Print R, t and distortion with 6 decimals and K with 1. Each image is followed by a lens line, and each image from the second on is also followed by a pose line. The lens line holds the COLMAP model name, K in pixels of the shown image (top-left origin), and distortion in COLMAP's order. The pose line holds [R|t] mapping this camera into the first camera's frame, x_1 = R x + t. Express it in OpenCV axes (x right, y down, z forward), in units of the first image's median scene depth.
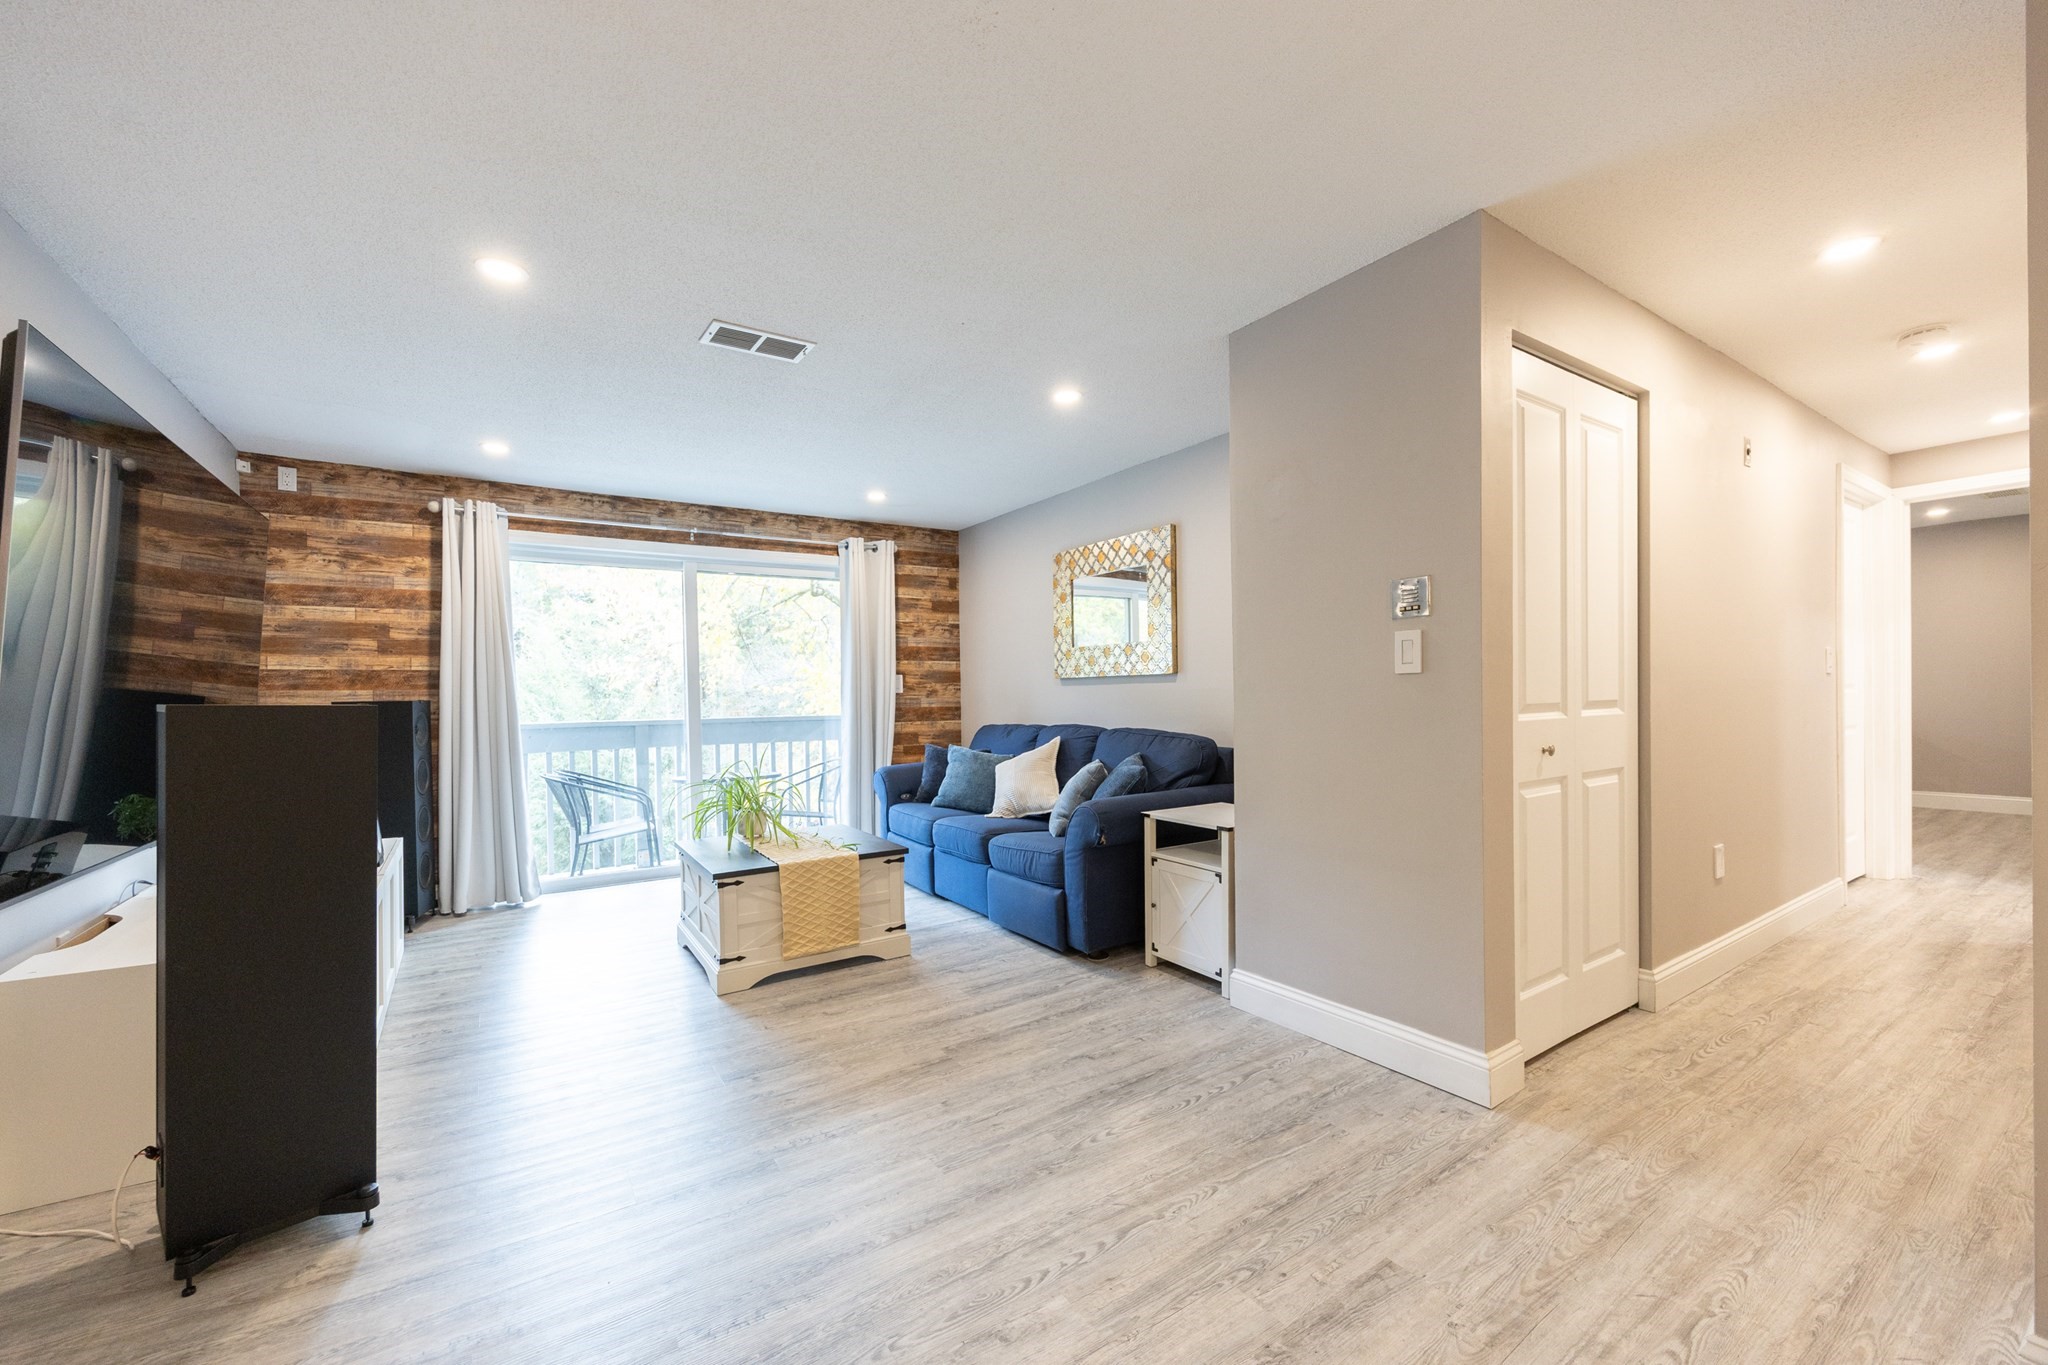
lens RADIAL K [[796.5, 0, 1018.3], [0, 796.5, 681.2], [0, 0, 1]] dist [-0.000857, 0.000249]
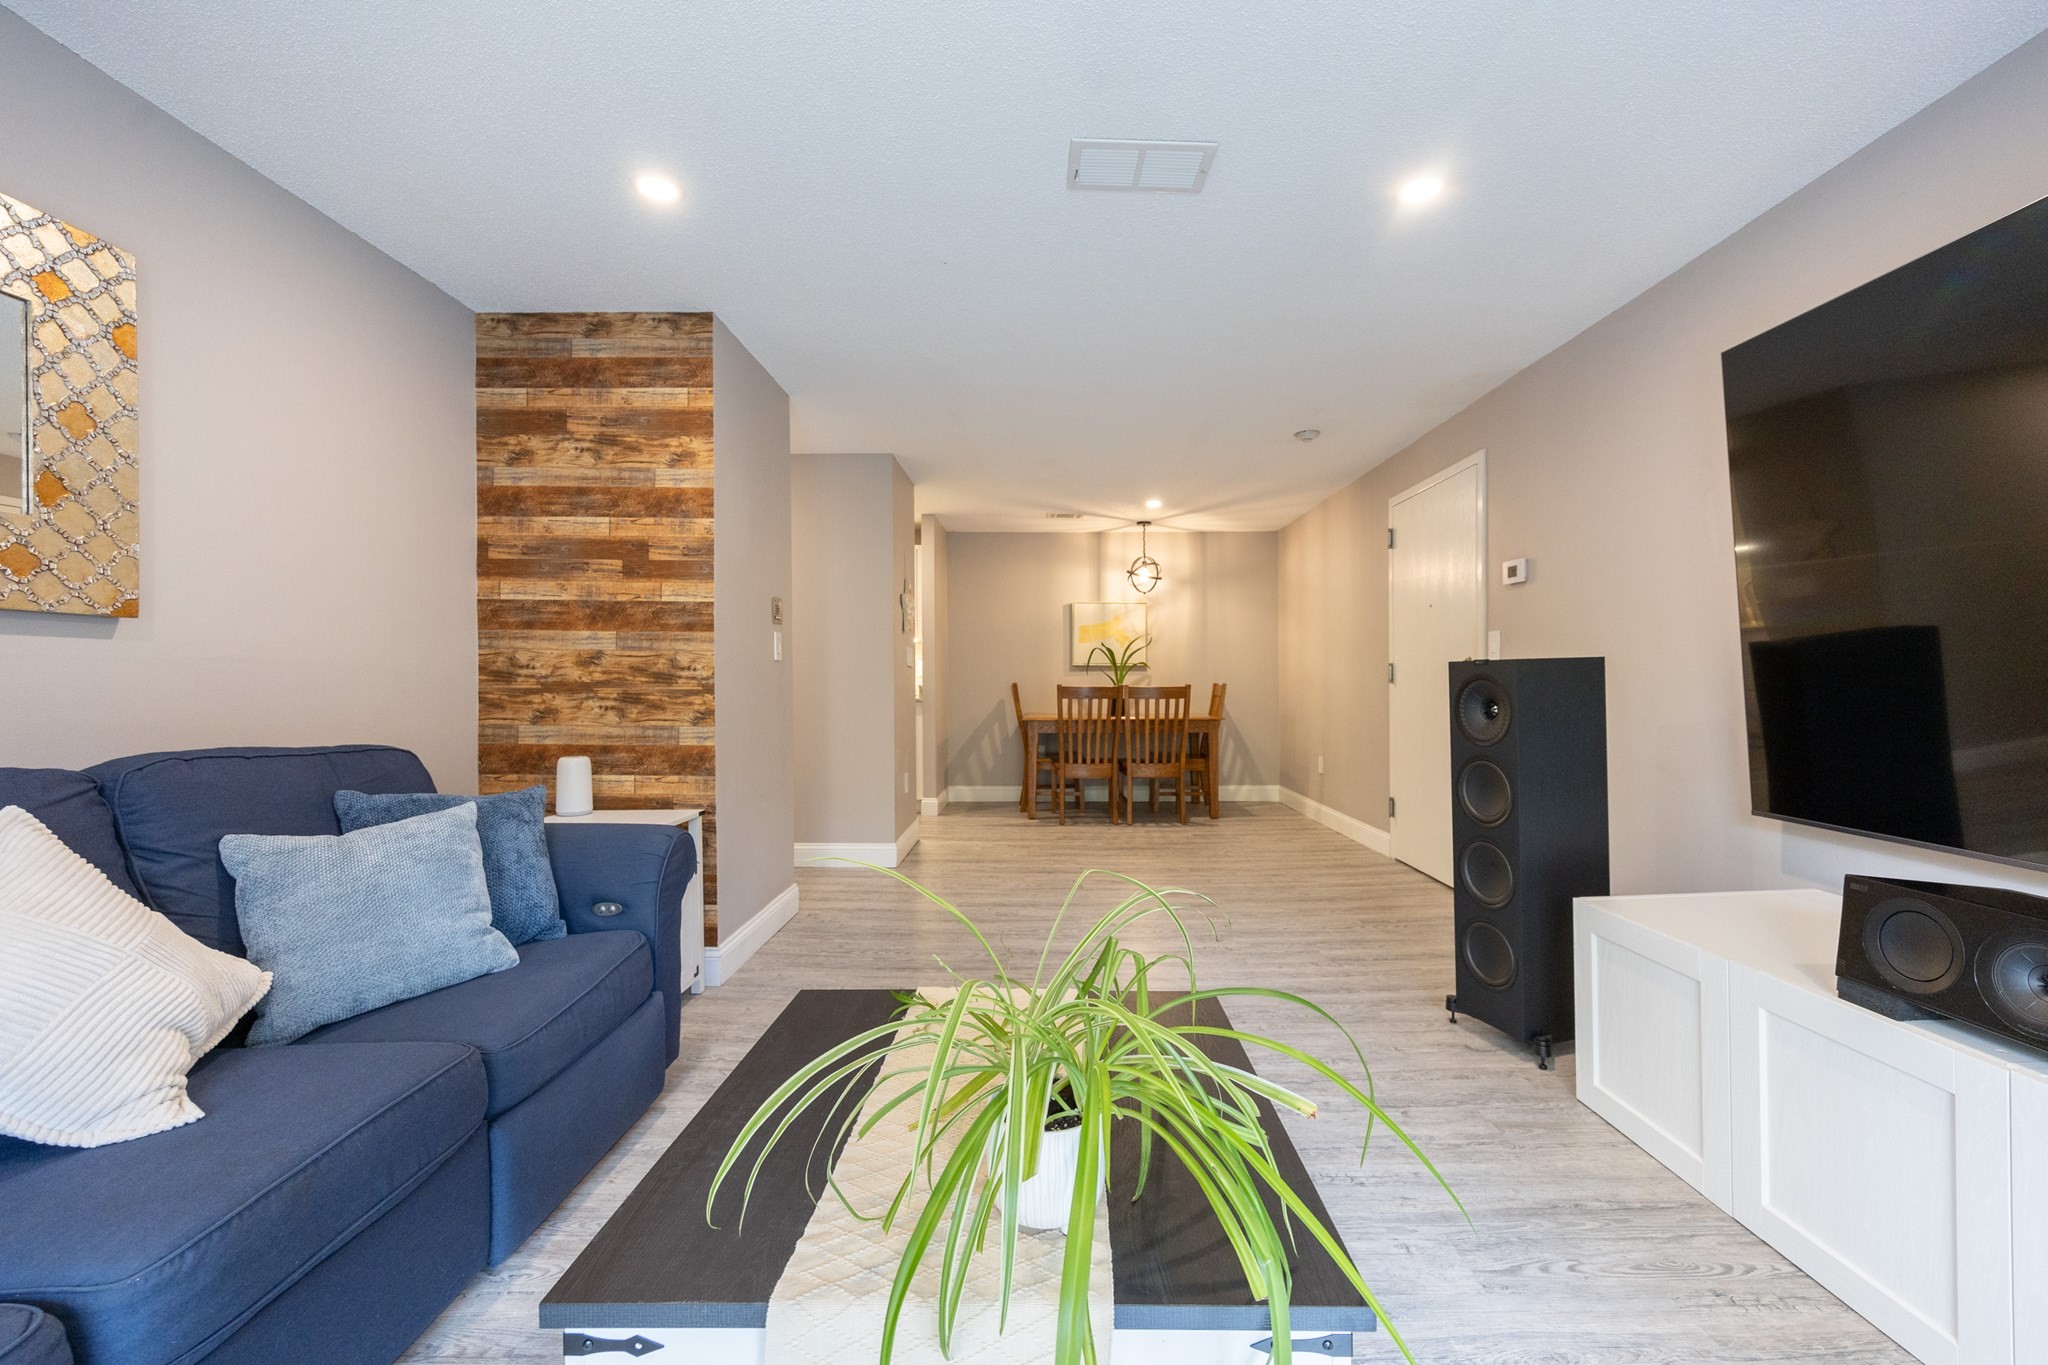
lens RADIAL K [[816.6, 0, 1045.4], [0, 816.6, 680.9], [0, 0, 1]] dist [0.001037, 0.000569]
pose [[-0.830977, 0.022563, 0.555849, -0.408955], [0.013560, 0.999702, -0.020309, 0.034810], [-0.556142, -0.009339, -0.831035, 1.038366]]
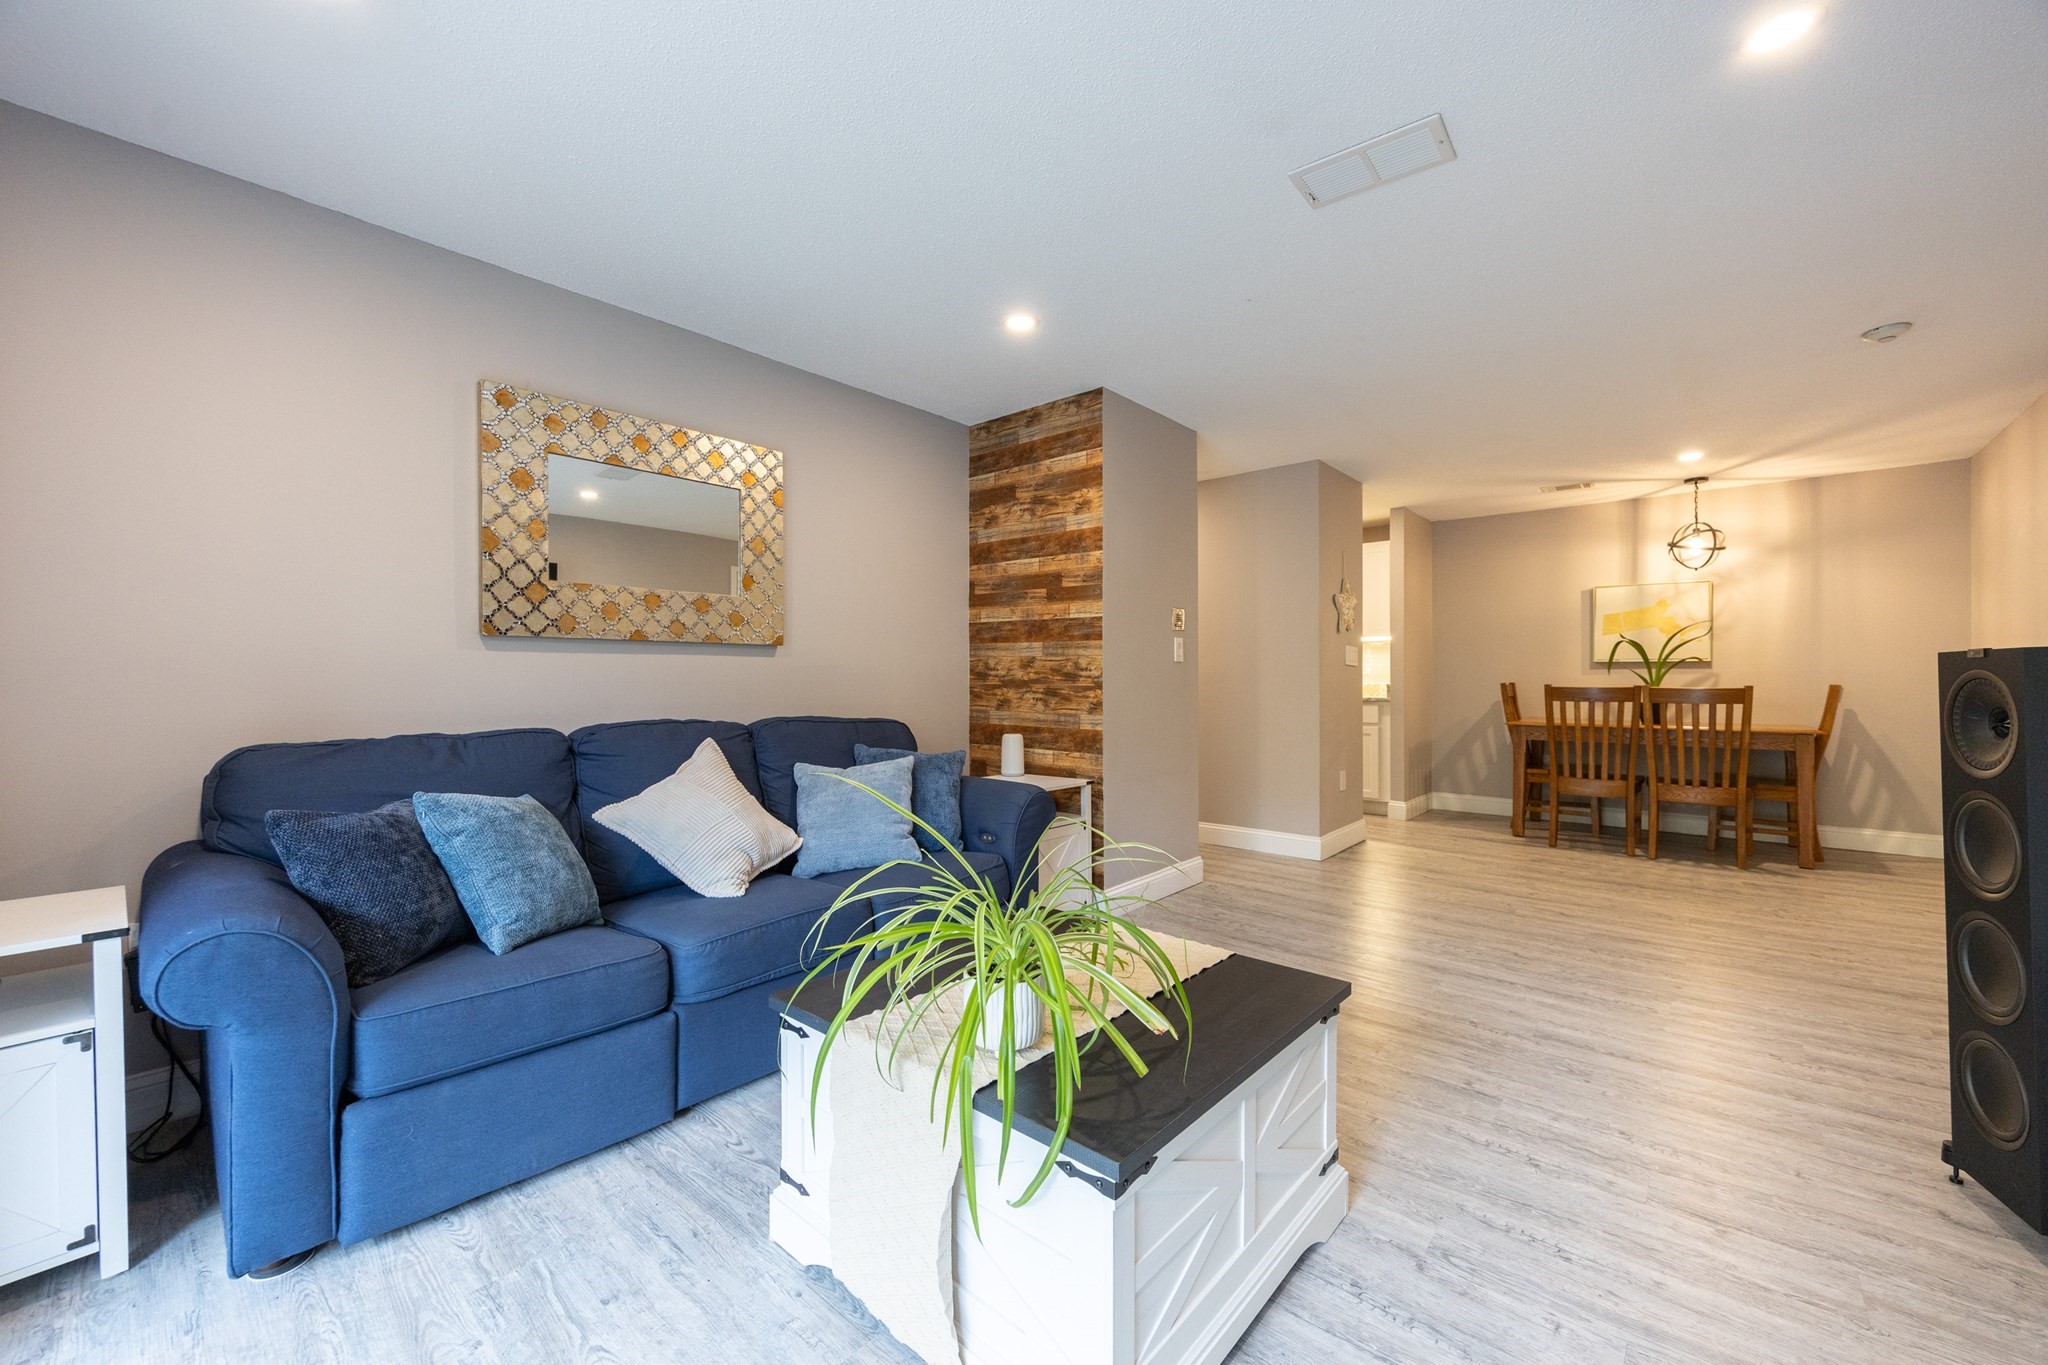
lens RADIAL K [[796.5, 0, 1018.3], [0, 796.5, 681.2], [0, 0, 1]] dist [-0.000857, 0.000249]
pose [[-0.259912, 0.020035, 0.965424, -0.579462], [-0.005252, 0.999741, -0.022161, 0.038155], [-0.965618, -0.010830, -0.259740, 0.933150]]
